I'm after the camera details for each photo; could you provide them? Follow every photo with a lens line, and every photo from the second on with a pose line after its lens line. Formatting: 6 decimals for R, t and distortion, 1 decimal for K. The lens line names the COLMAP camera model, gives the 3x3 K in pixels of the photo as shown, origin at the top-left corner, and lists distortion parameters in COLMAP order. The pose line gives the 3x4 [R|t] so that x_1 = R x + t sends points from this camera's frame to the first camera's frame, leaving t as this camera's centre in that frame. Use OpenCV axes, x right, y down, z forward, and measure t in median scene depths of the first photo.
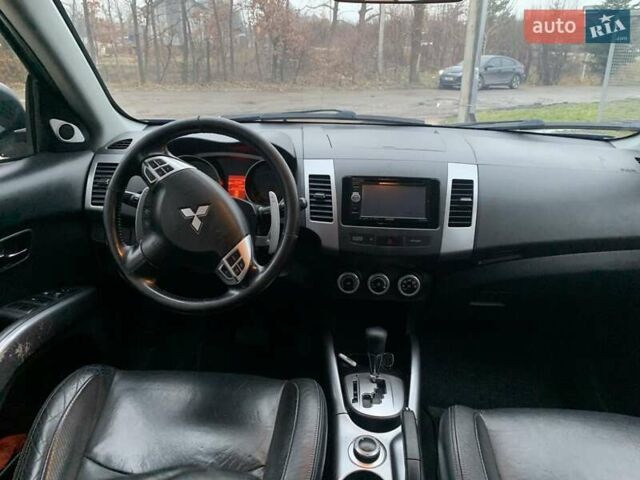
lens RADIAL K [[488.2, 0, 318.4], [0, 488.2, 242.5], [0, 0, 1]] dist [0.020613, -0.013674]
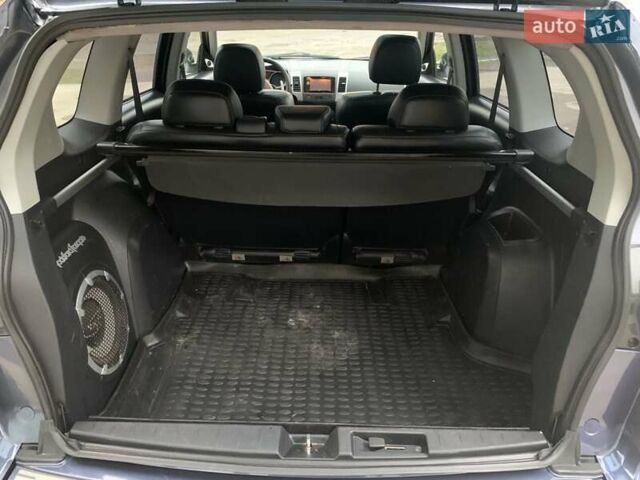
lens RADIAL K [[488.2, 0, 318.4], [0, 488.2, 242.5], [0, 0, 1]] dist [0.020613, -0.013674]
pose [[0.999029, -0.030880, 0.031421, 0.014459], [0.026748, 0.991880, 0.124336, 0.519957], [-0.035005, -0.123375, 0.991743, -2.187686]]
